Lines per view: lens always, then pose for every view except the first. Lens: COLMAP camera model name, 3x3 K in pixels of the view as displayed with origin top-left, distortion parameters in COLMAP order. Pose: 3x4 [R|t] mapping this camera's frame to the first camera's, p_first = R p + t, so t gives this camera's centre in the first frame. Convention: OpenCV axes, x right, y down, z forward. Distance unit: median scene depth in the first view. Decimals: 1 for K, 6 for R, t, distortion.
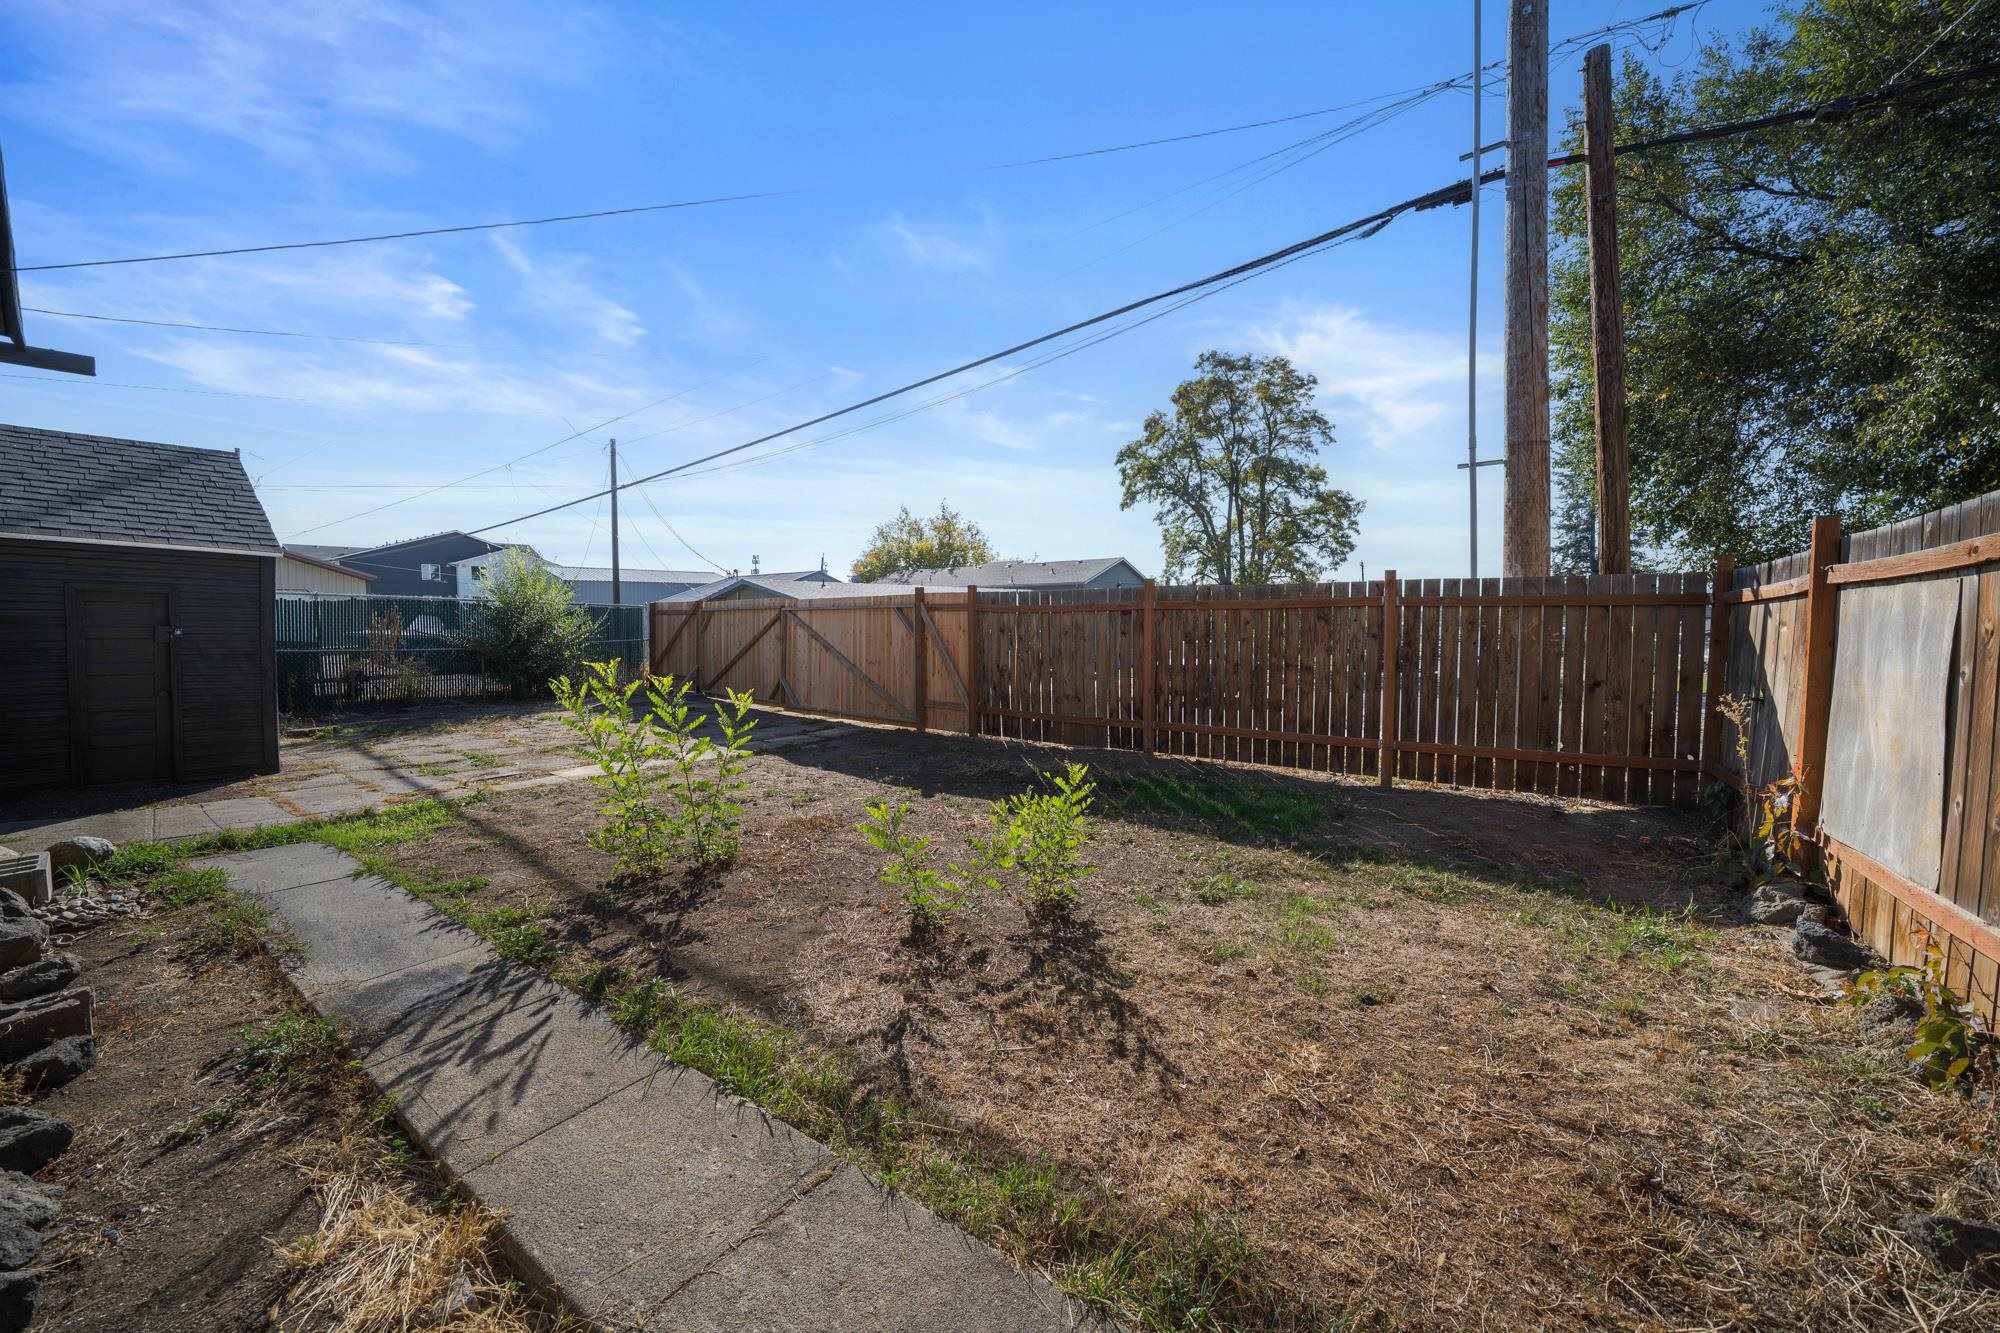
lens RADIAL K [[718.2, 0, 993.8], [0, 718.2, 659.2], [0, 0, 1]] dist [-0.035928, 0.004696]
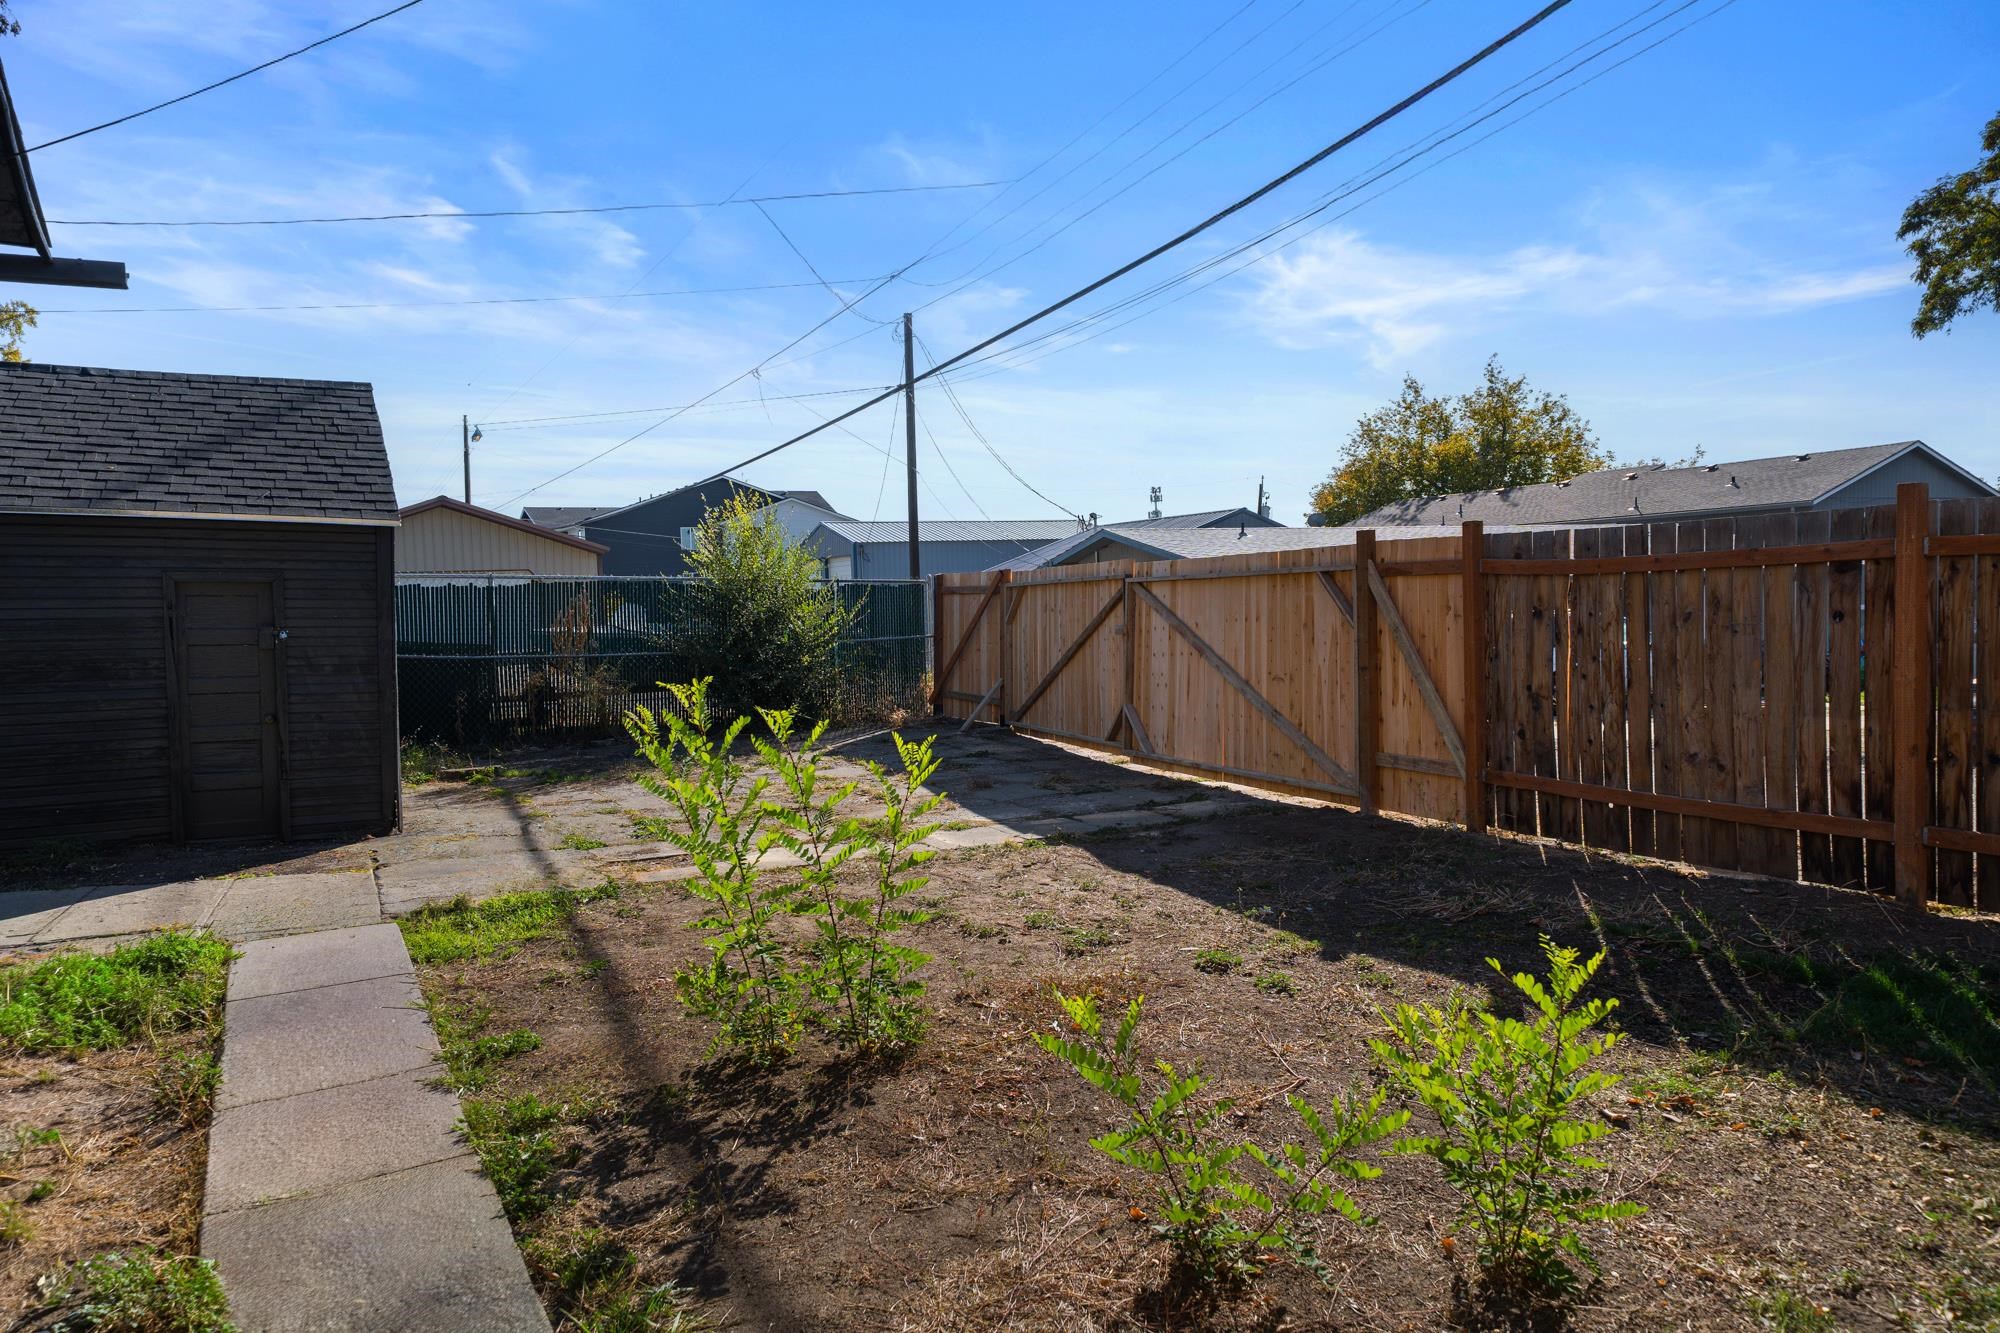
lens RADIAL K [[1270.3, 0, 983.6], [0, 1270.3, 658.7], [0, 0, 1]] dist [0.024831, -0.000532]
pose [[0.897225, -0.001445, -0.441572, 0.080887], [-0.000376, 0.999992, -0.004035, -0.009131], [0.441574, 0.003786, 0.897217, 0.114747]]
